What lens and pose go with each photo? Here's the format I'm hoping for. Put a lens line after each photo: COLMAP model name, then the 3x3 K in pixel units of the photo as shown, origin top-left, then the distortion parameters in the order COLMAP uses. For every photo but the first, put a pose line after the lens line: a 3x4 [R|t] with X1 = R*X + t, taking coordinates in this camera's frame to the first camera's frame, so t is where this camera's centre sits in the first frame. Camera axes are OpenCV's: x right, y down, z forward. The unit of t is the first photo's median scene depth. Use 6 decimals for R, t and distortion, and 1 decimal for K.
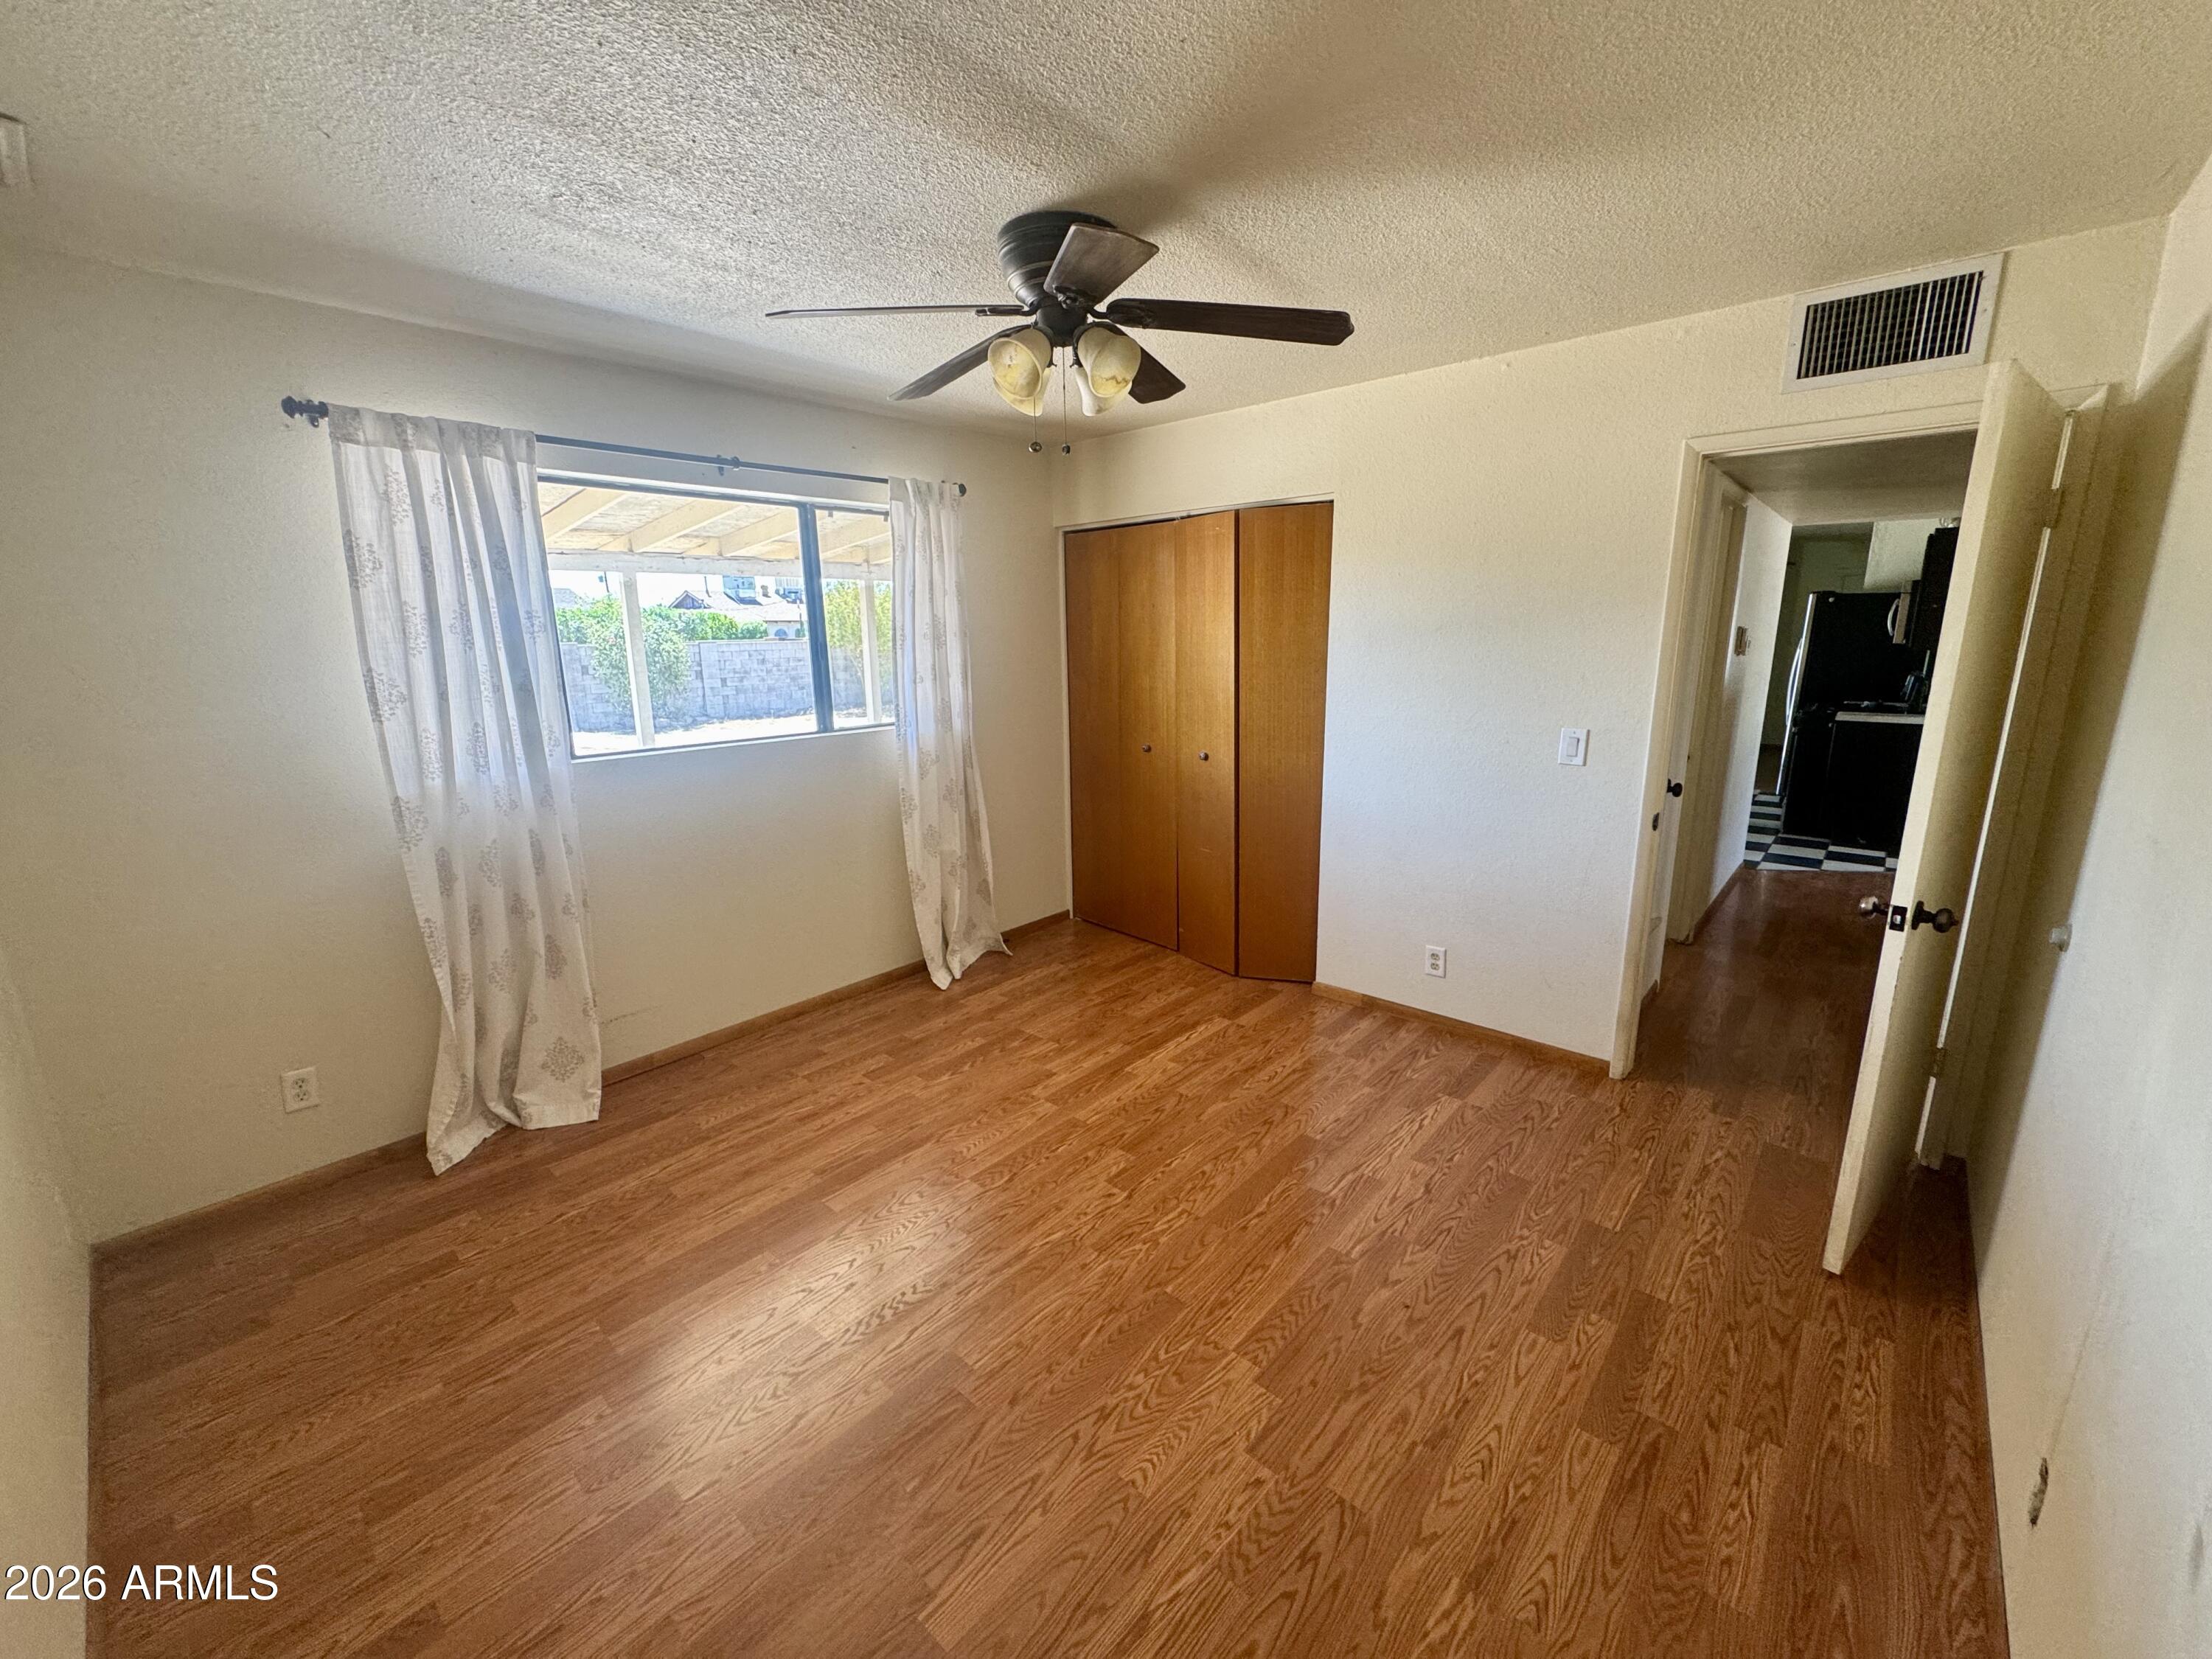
lens RADIAL K [[888.5, 0, 1104.3], [0, 888.5, 821.6], [0, 0, 1]] dist [-0.002395, -0.000214]
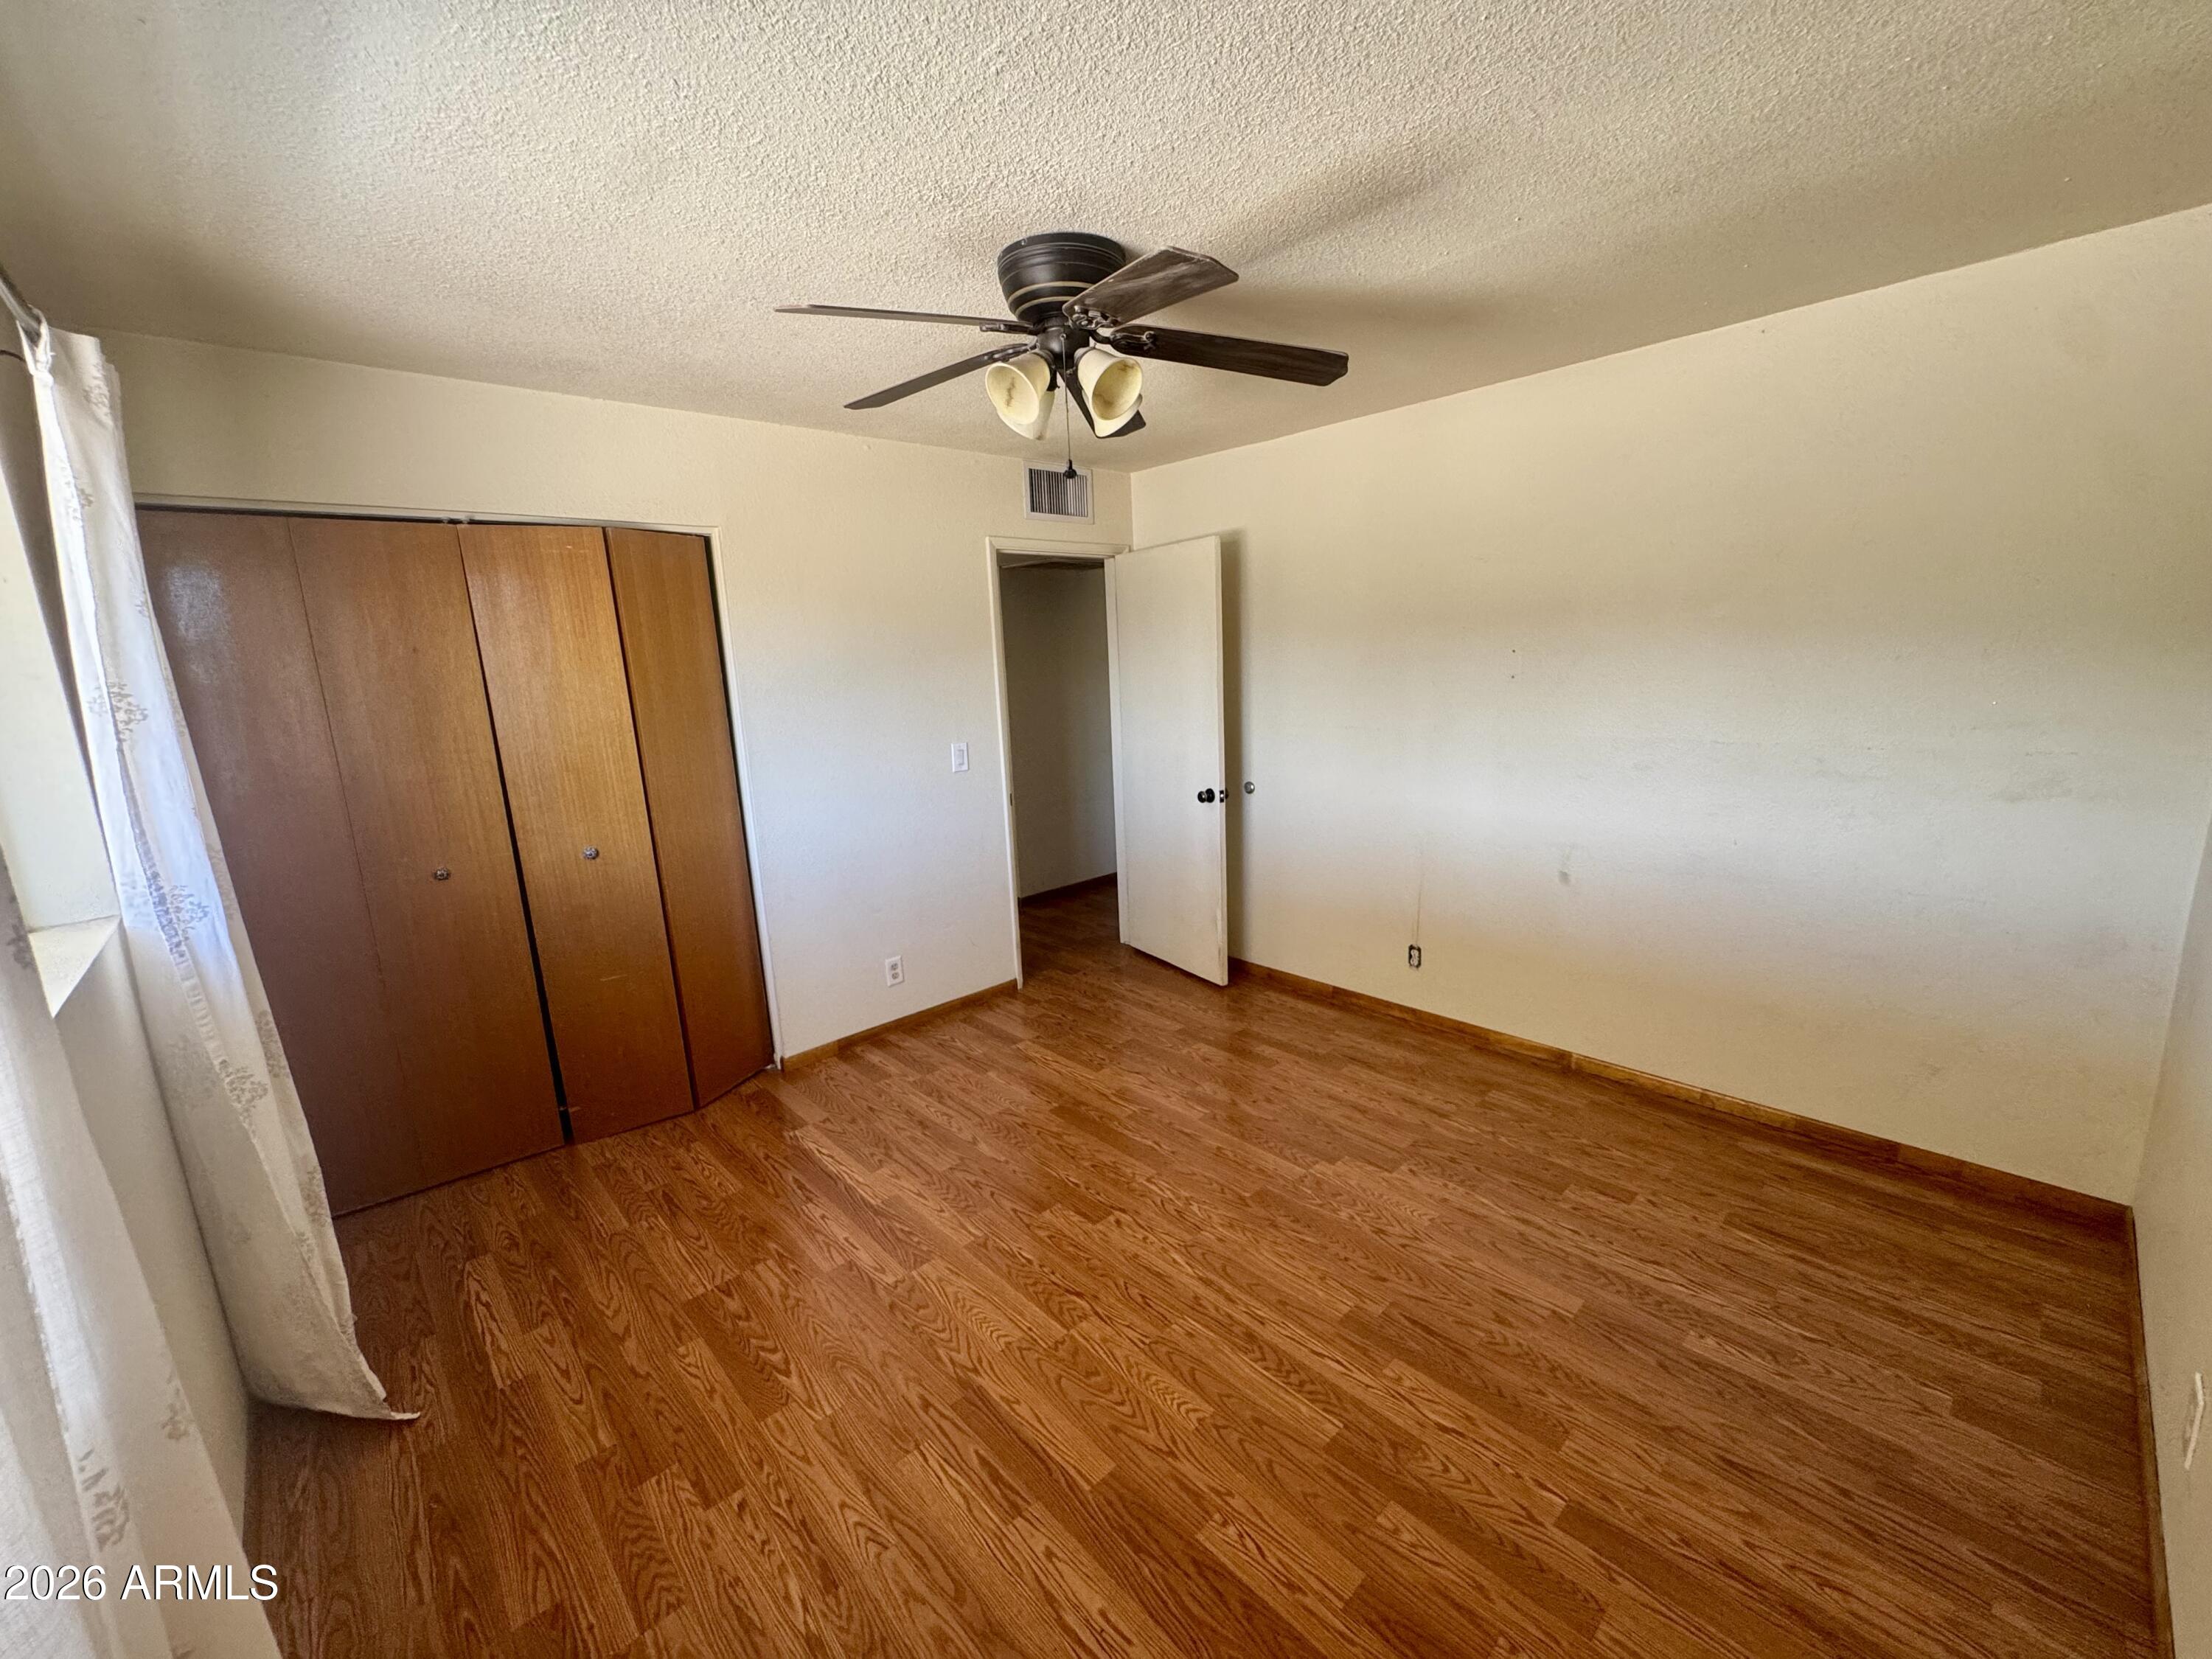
lens RADIAL K [[887.8, 0, 1098.6], [0, 887.8, 834.0], [0, 0, 1]] dist [-0.002533, -0.000195]
pose [[0.095751, -0.189445, 0.977211, -0.660427], [0.251184, 0.954550, 0.160440, -0.120445], [-0.963192, 0.230097, 0.138985, 0.580696]]
